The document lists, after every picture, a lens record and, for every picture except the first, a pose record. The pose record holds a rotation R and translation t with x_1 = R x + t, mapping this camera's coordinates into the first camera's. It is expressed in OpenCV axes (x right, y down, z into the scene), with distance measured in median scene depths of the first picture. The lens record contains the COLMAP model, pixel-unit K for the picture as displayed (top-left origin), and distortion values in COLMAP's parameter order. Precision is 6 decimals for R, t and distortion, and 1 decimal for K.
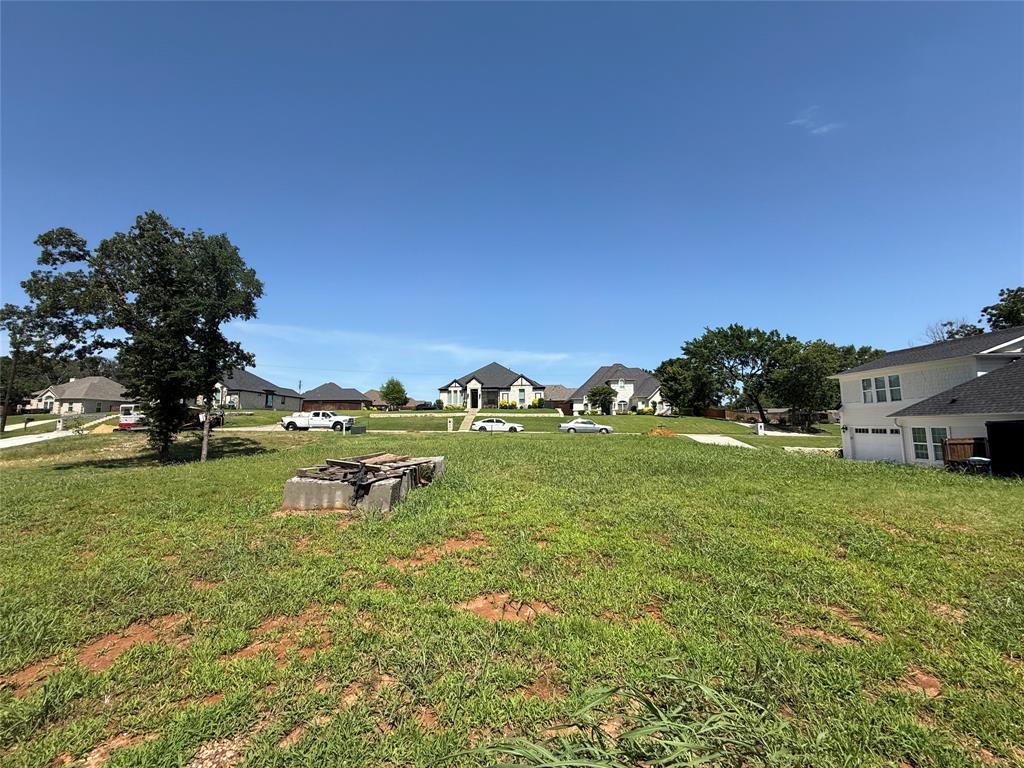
lens RADIAL K [[396.6, 0, 512.0], [0, 396.6, 384.0], [0, 0, 1]] dist [0.000614, 0.000107]
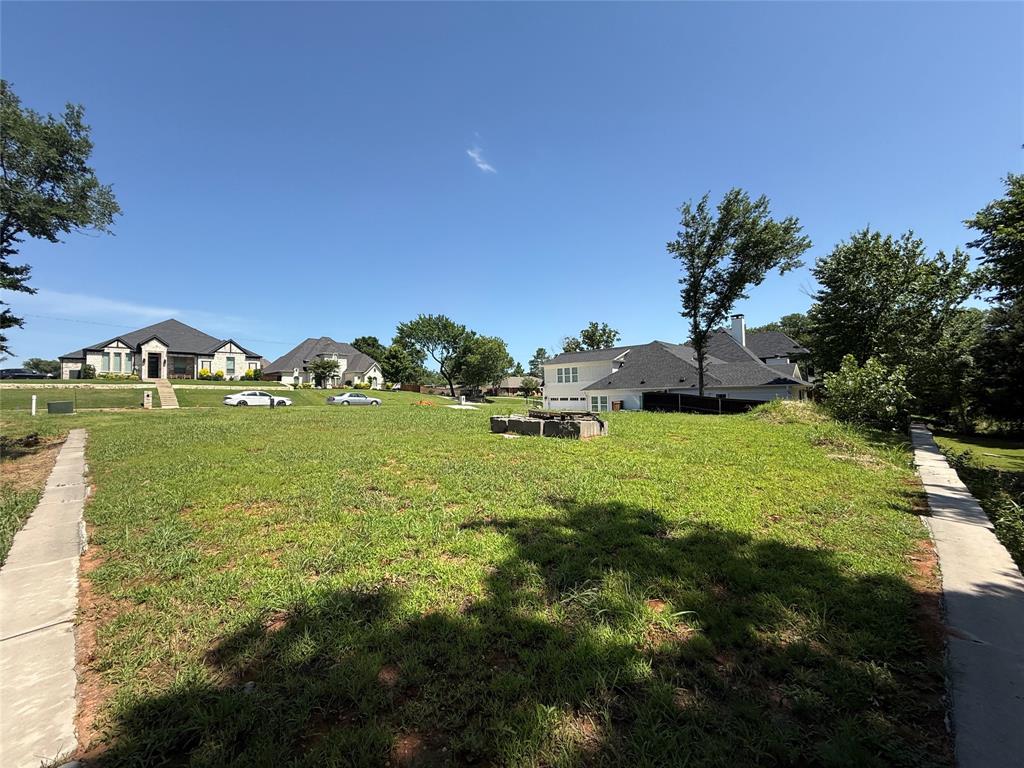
lens RADIAL K [[396.6, 0, 512.0], [0, 396.6, 384.0], [0, 0, 1]] dist [0.000614, 0.000107]
pose [[0.702212, 0.018705, 0.711722, -0.153752], [-0.063253, 0.997341, 0.036196, 0.001536], [-0.709152, -0.070435, 0.701528, -0.012848]]
